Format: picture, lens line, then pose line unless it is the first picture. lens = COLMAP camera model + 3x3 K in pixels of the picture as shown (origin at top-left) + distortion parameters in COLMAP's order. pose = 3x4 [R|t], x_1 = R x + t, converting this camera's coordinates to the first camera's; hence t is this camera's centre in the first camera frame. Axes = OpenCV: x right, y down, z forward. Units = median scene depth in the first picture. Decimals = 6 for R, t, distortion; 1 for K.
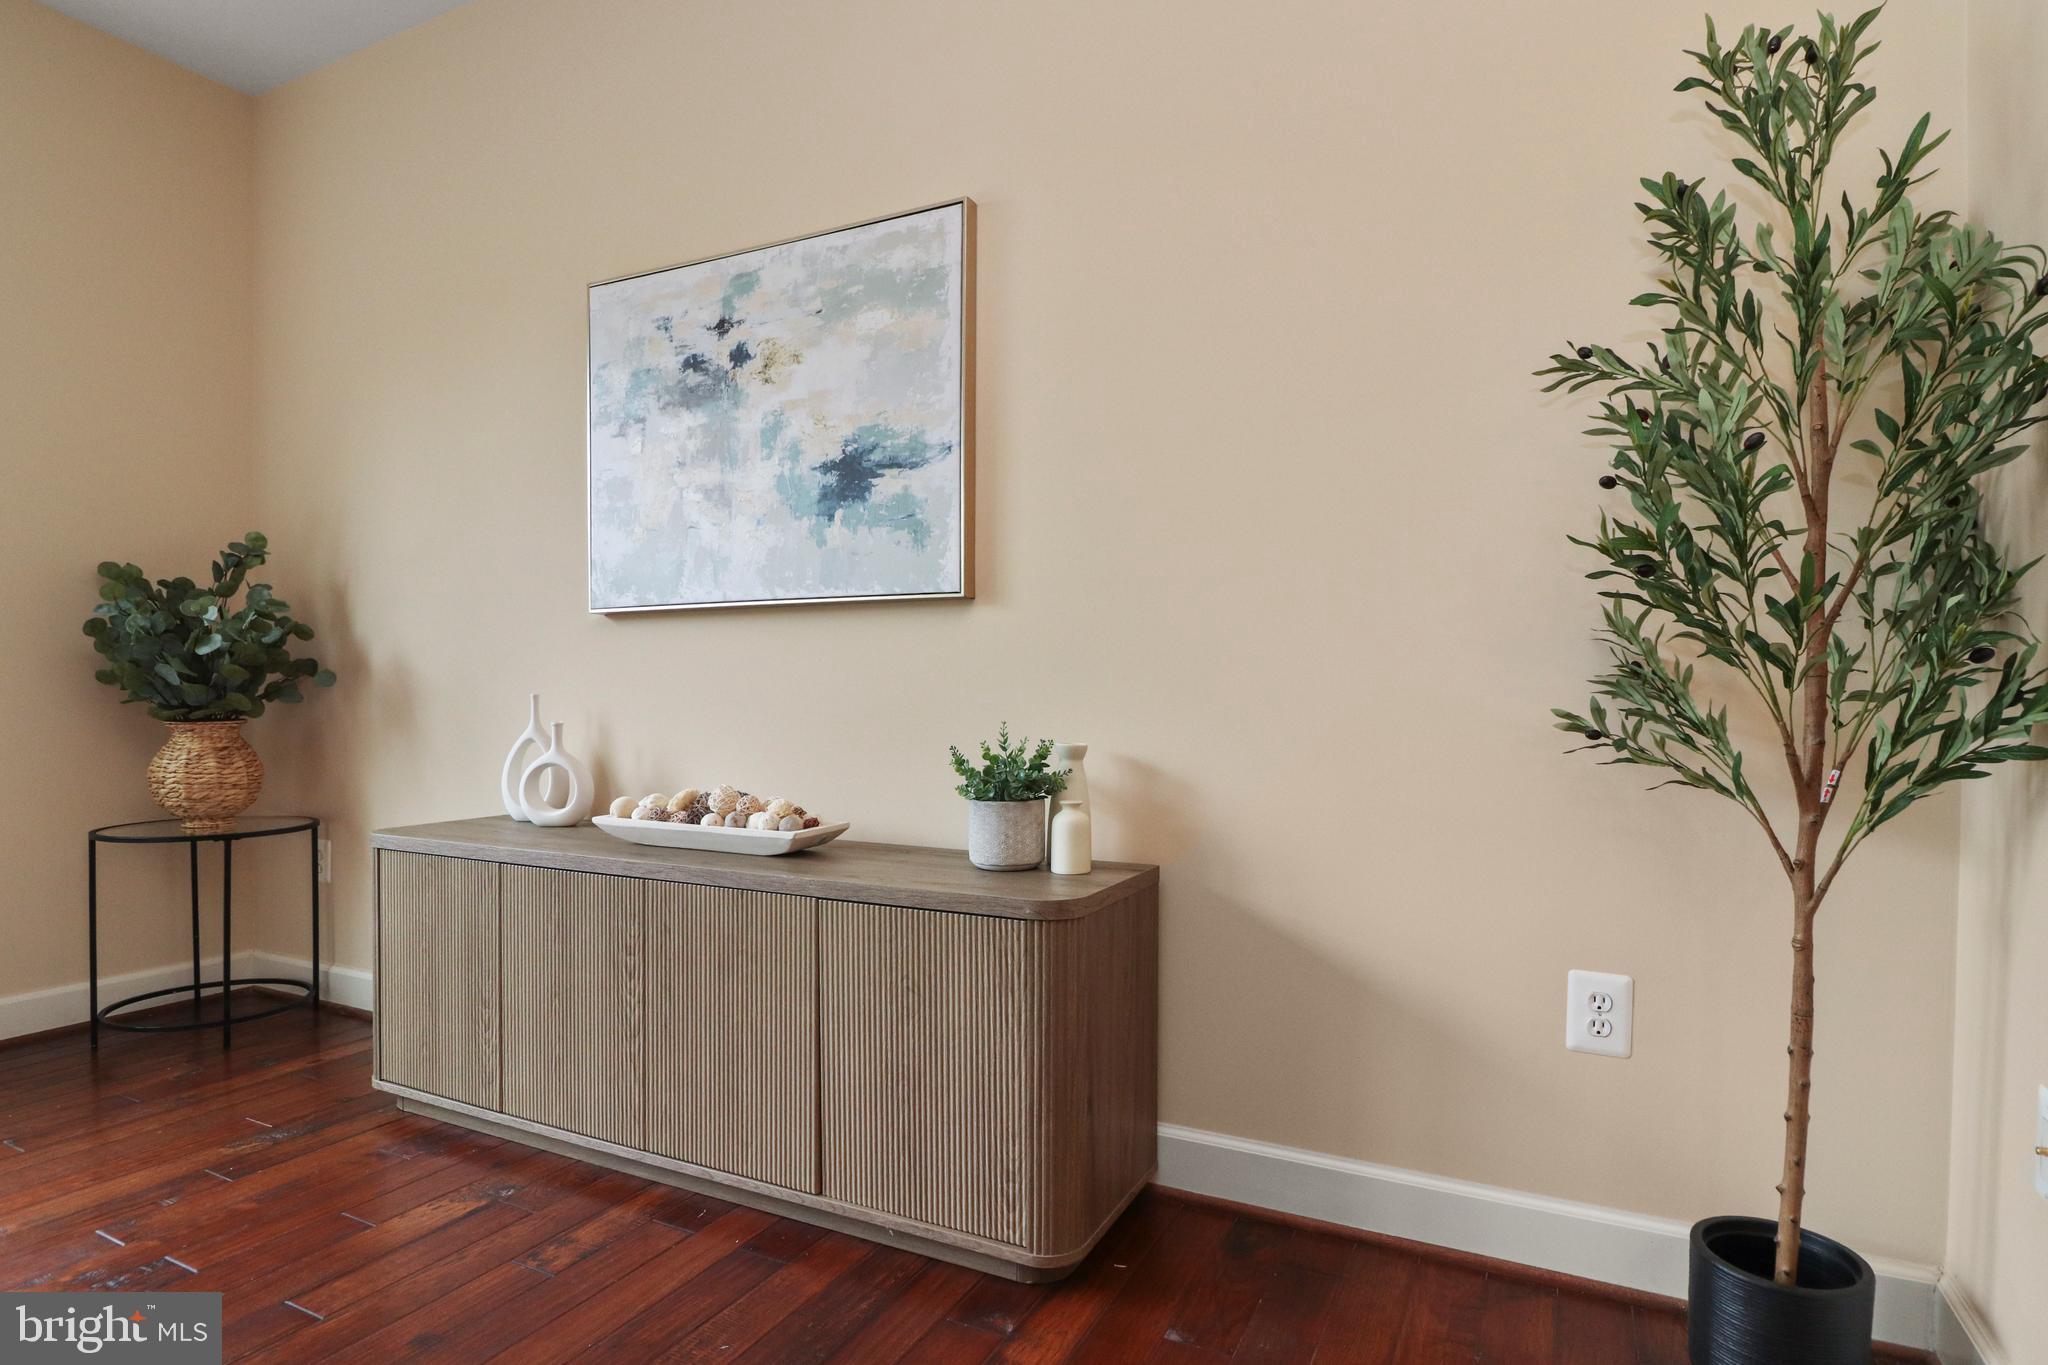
lens RADIAL K [[1085.2, 0, 1025.0], [0, 1085.2, 706.5], [0, 0, 1]] dist [0.000731, -0.000182]
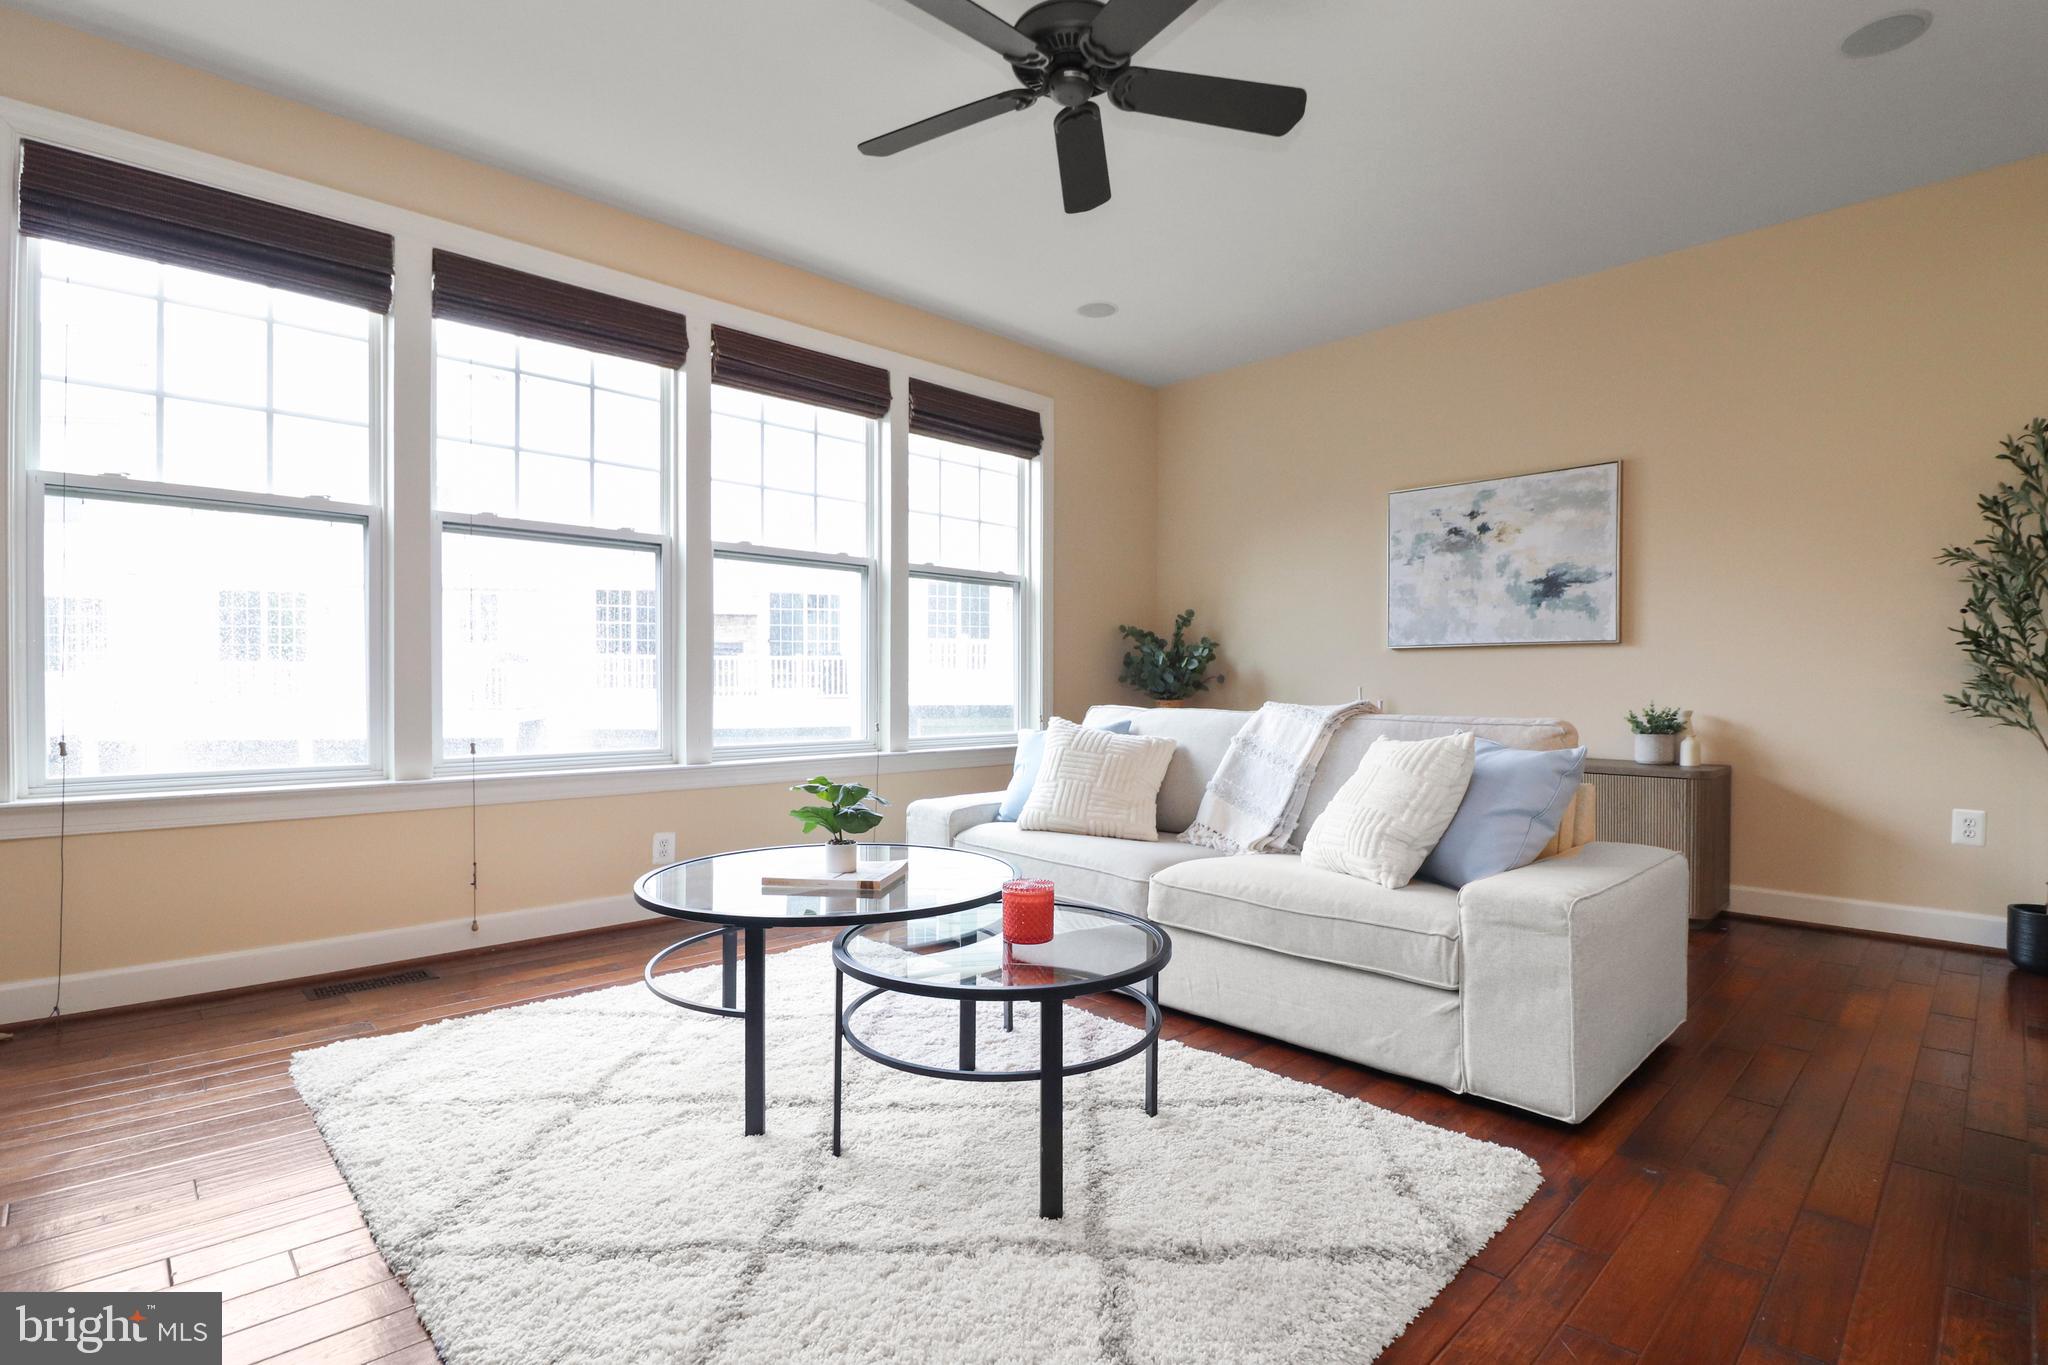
lens RADIAL K [[977.9, 0, 1031.5], [0, 977.9, 691.1], [0, 0, 1]] dist [0.000634, -0.014702]
pose [[0.944814, 0.002660, -0.327596, -0.510868], [-0.004479, 0.999978, -0.004799, 0.009989], [0.327577, 0.006002, 0.944806, -1.193912]]
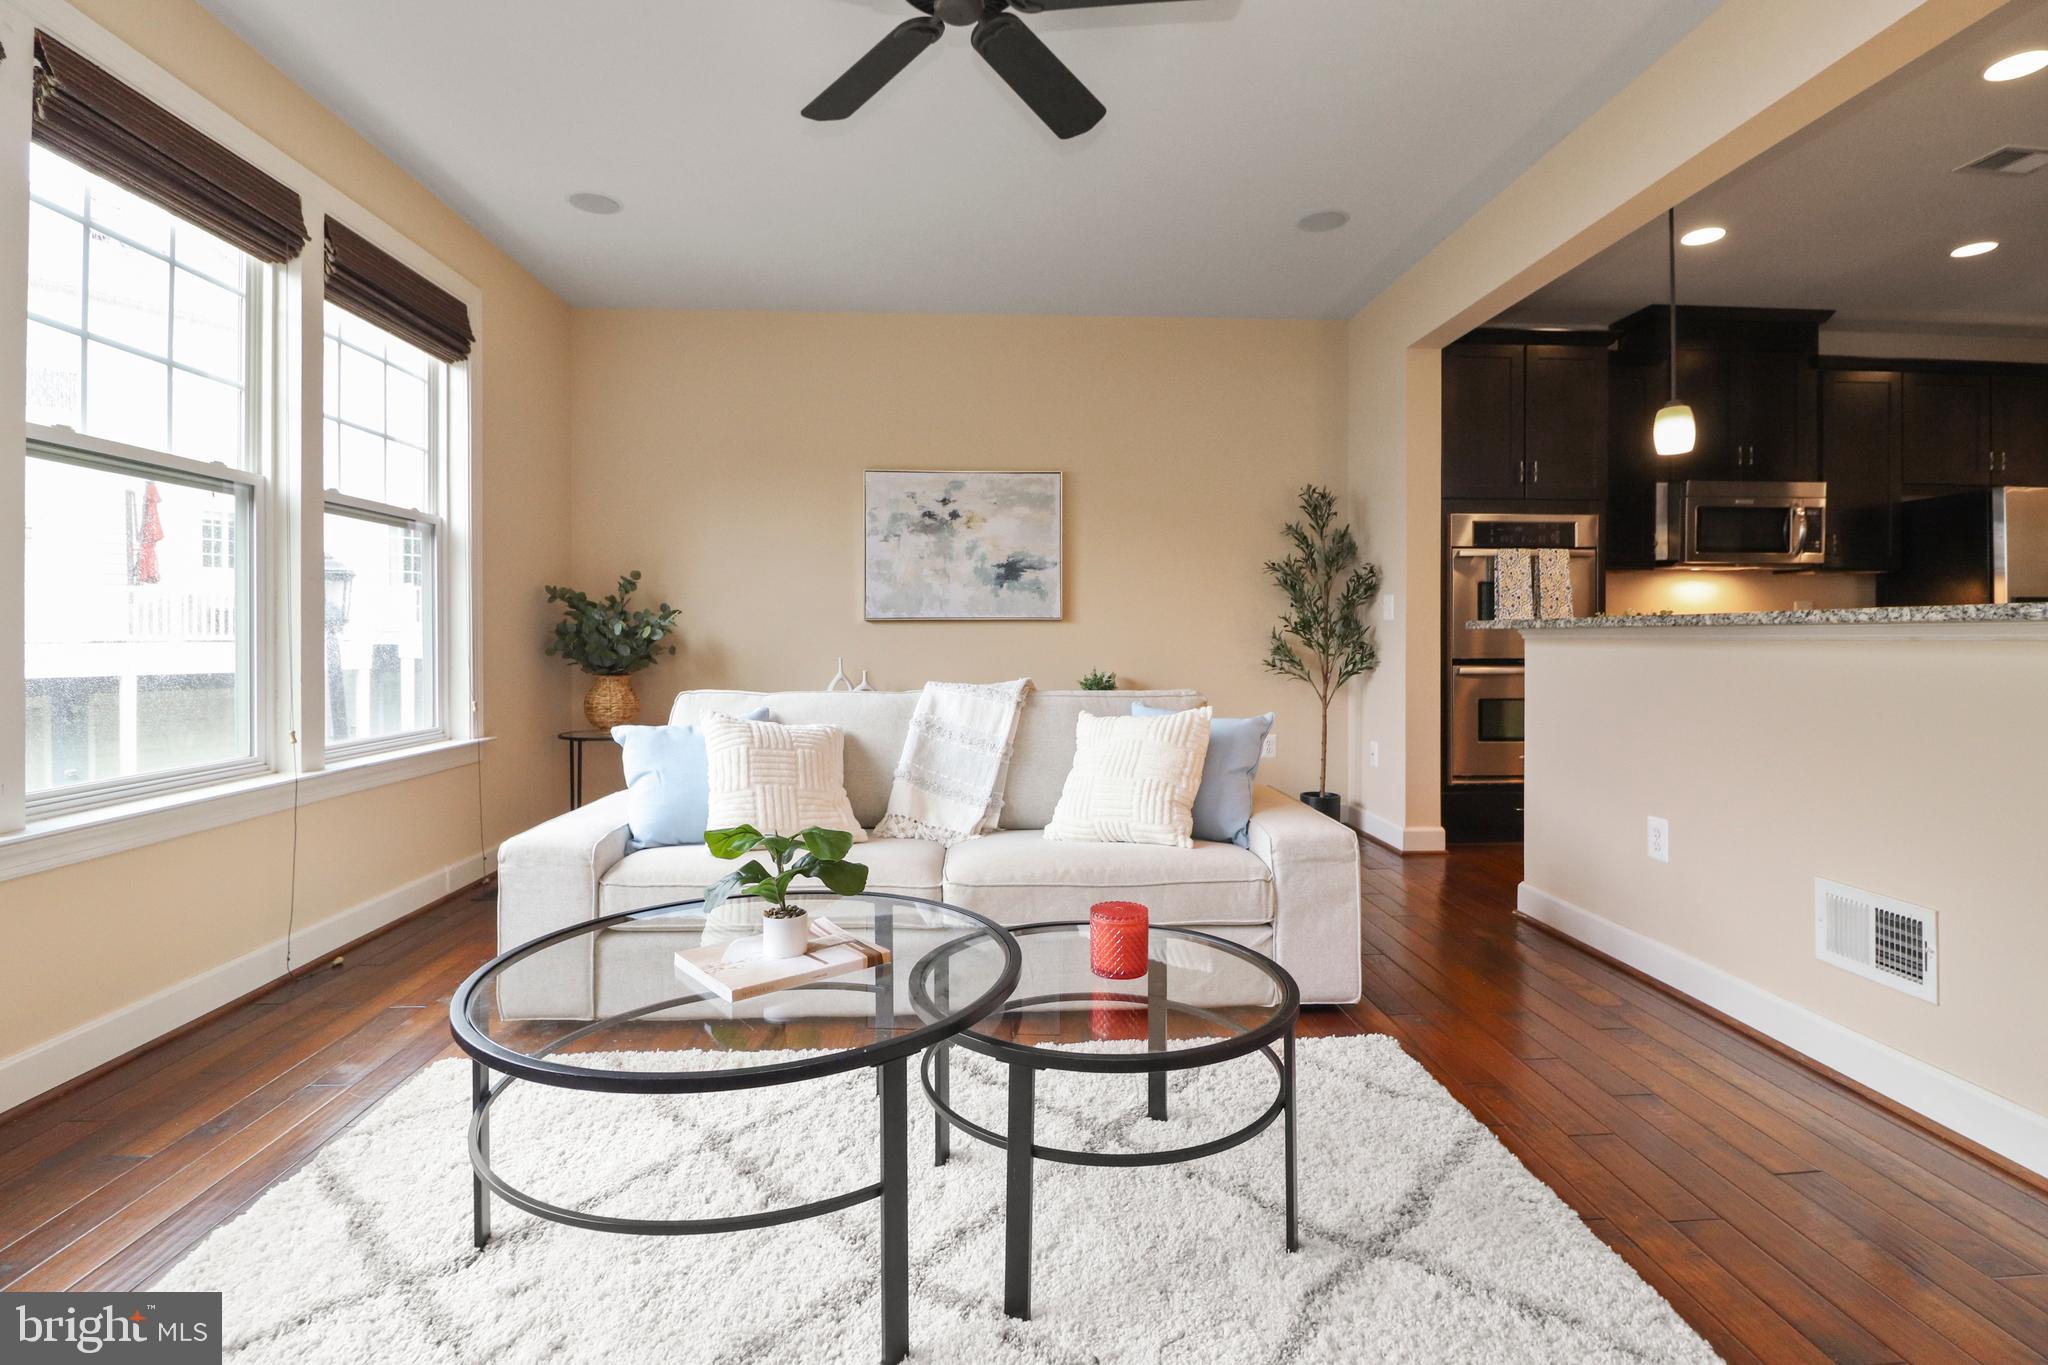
lens RADIAL K [[964.5, 0, 1037.5], [0, 964.5, 640.5], [0, 0, 1]] dist [0.005067, -0.014834]
pose [[0.869694, -0.006782, 0.493544, -1.247067], [0.011369, 0.999916, -0.006293, -0.034498], [-0.493460, 0.011084, 0.869698, -1.008878]]
